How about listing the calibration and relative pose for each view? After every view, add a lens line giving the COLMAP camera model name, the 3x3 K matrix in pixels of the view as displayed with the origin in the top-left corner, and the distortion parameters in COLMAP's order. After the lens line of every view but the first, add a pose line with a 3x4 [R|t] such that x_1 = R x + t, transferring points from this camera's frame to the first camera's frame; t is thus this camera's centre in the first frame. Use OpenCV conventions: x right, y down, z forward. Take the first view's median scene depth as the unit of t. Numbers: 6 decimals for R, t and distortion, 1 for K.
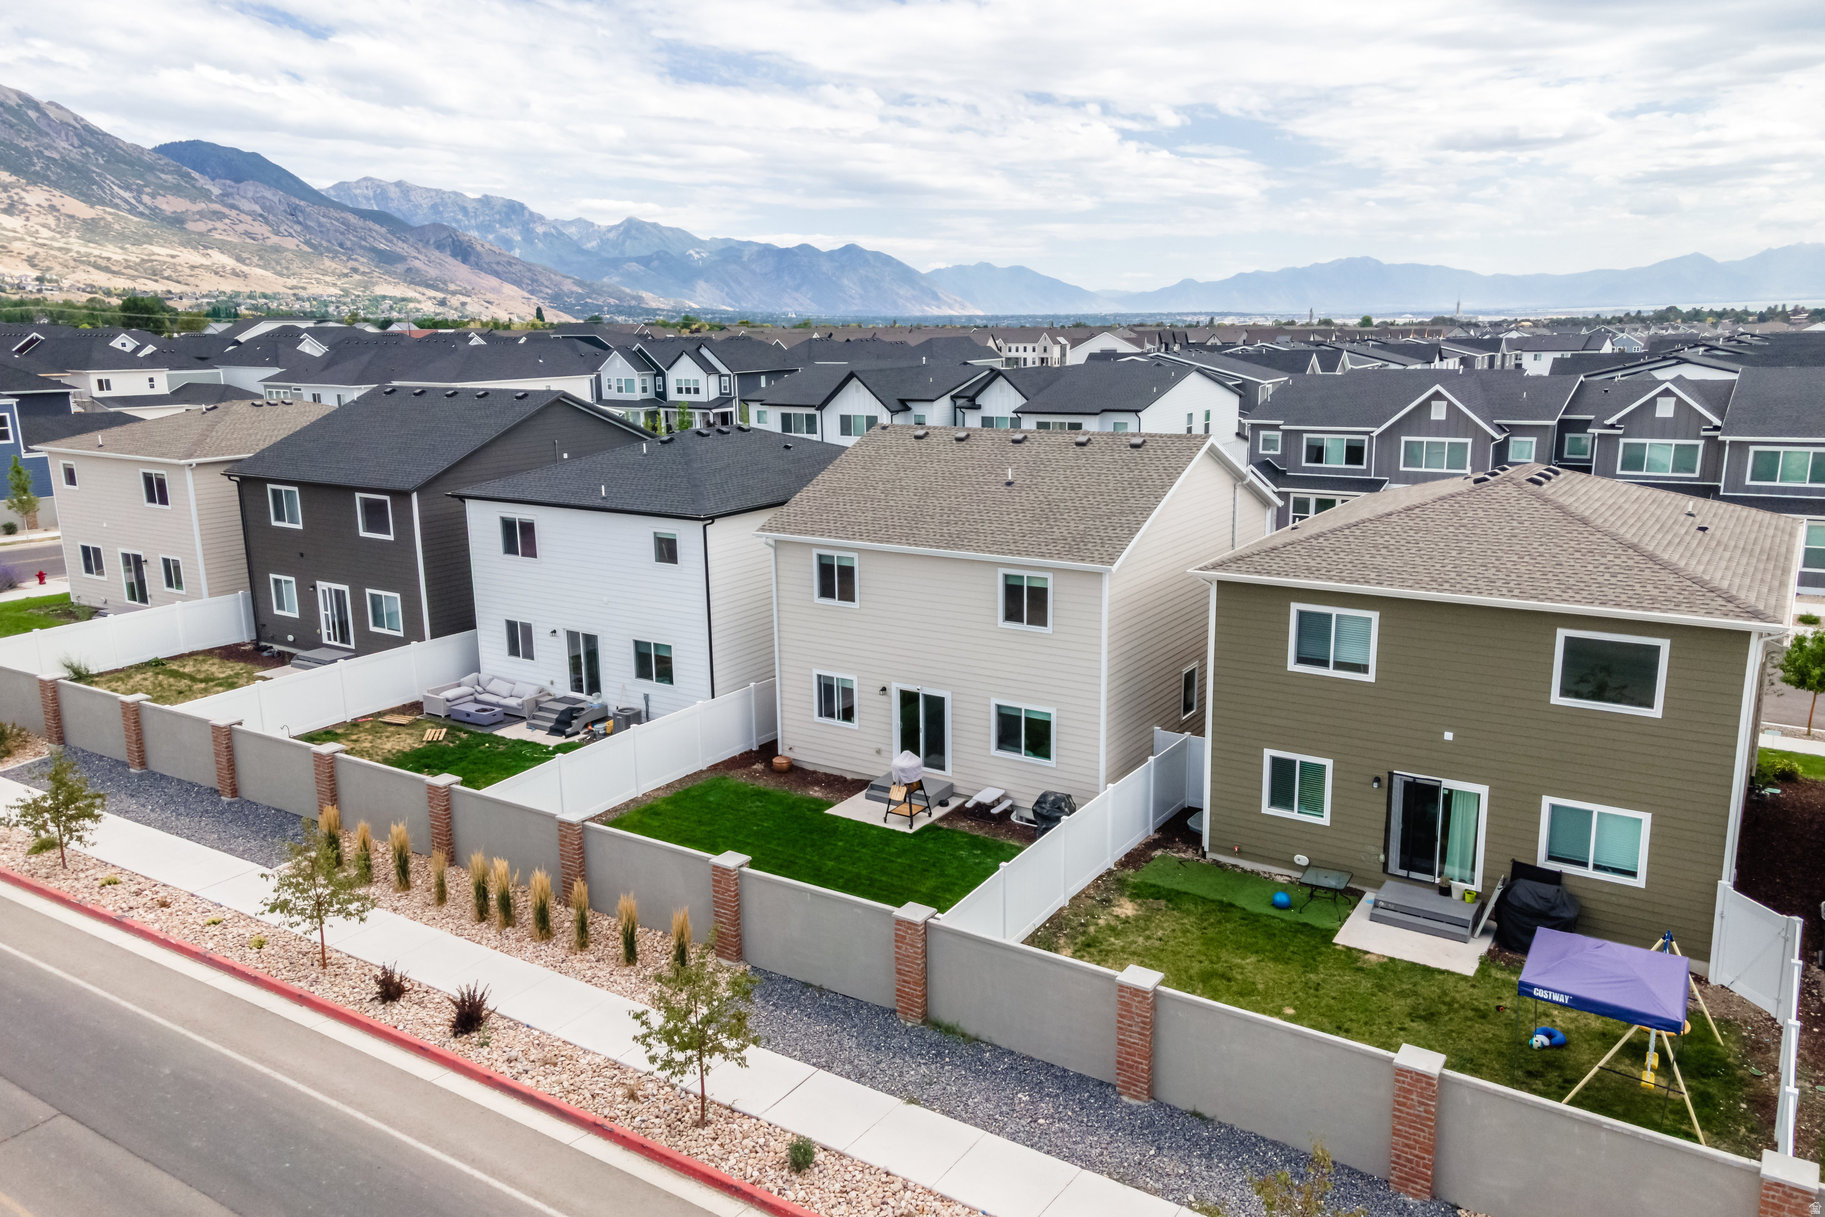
lens RADIAL K [[1329.1, 0, 897.7], [0, 1329.1, 620.8], [0, 0, 1]] dist [0.056859, 0.034568]
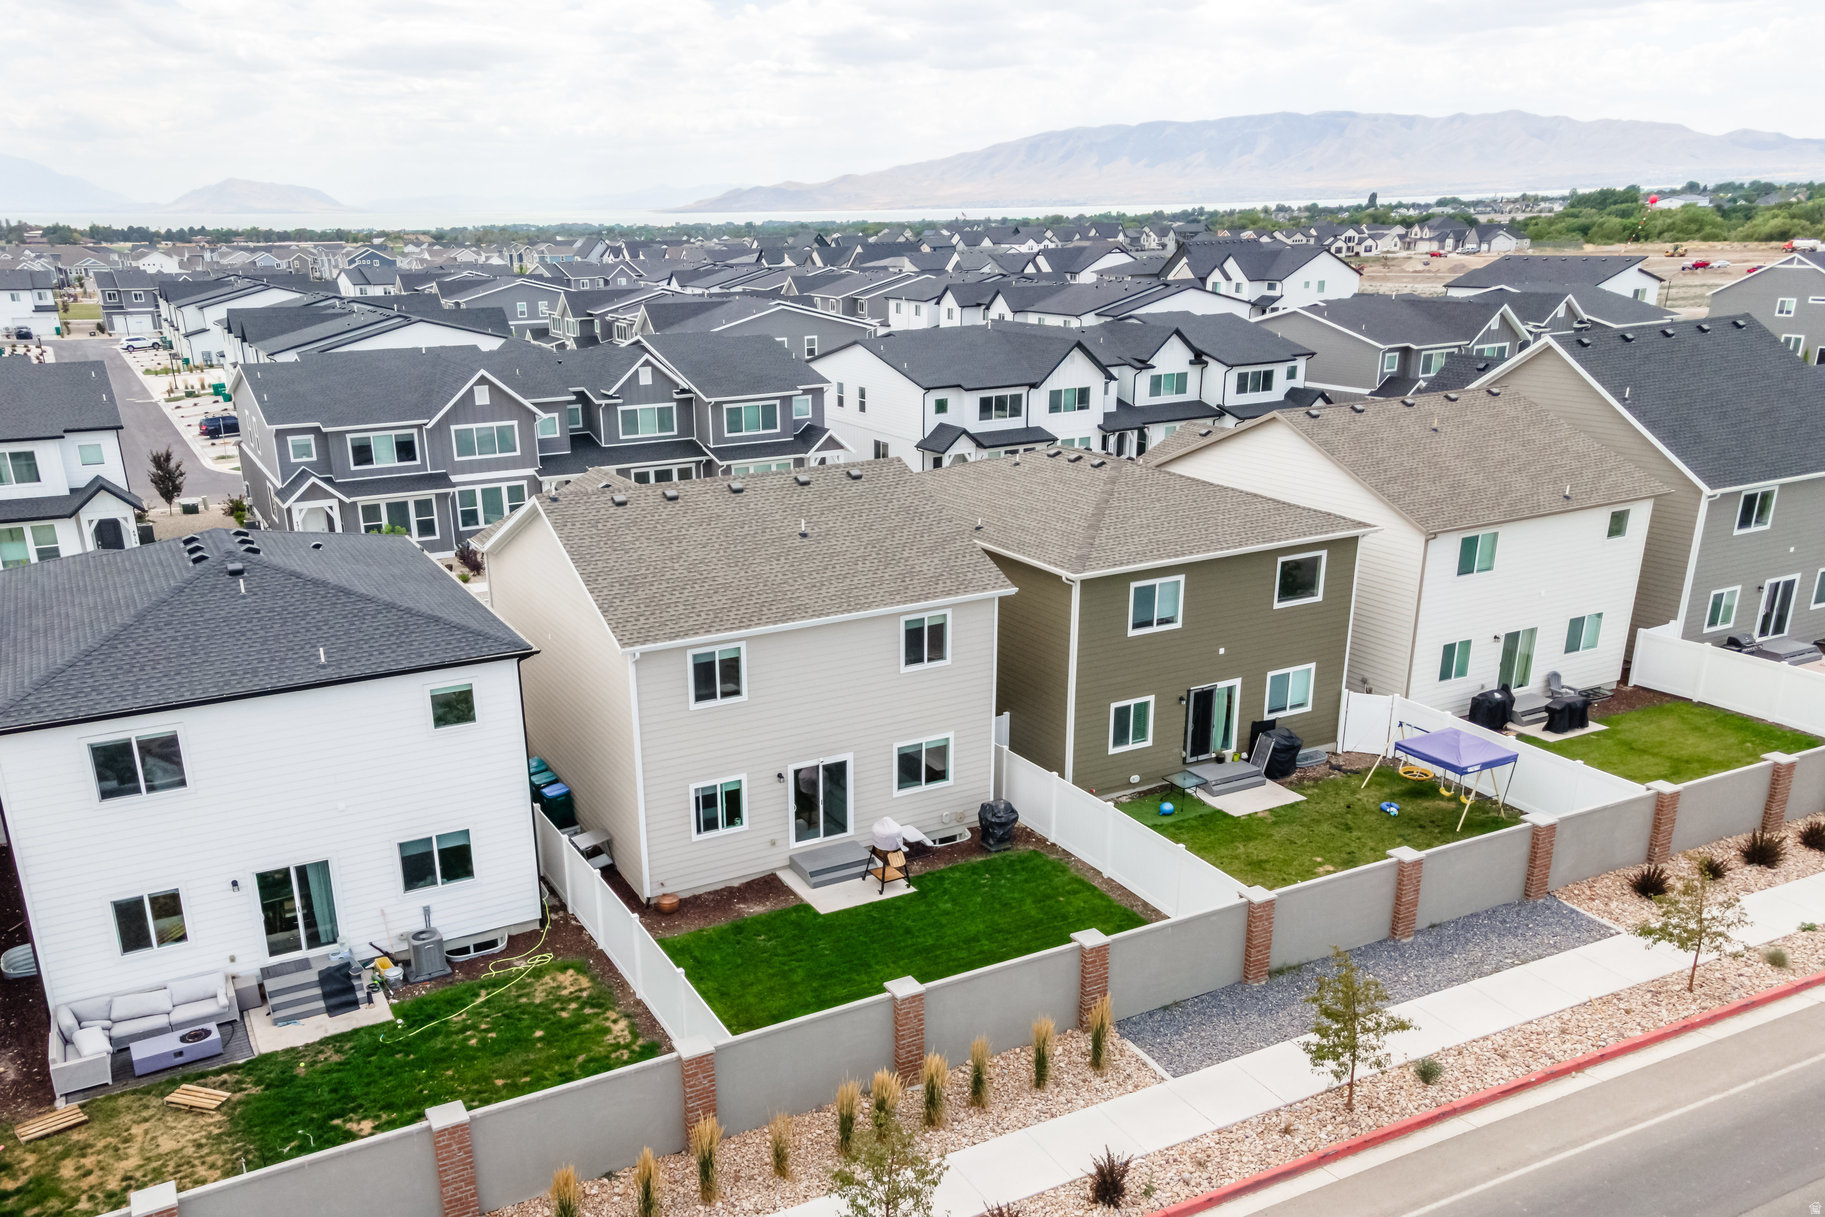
lens RADIAL K [[1481.3, 0, 847.5], [0, 1481.3, 710.2], [0, 0, 1]] dist [0.078543, 0.001389]
pose [[0.491134, -0.280583, 0.824658, -0.471809], [0.208361, 0.957062, 0.201541, -0.109044], [-0.845797, 0.072843, 0.528508, 0.228467]]
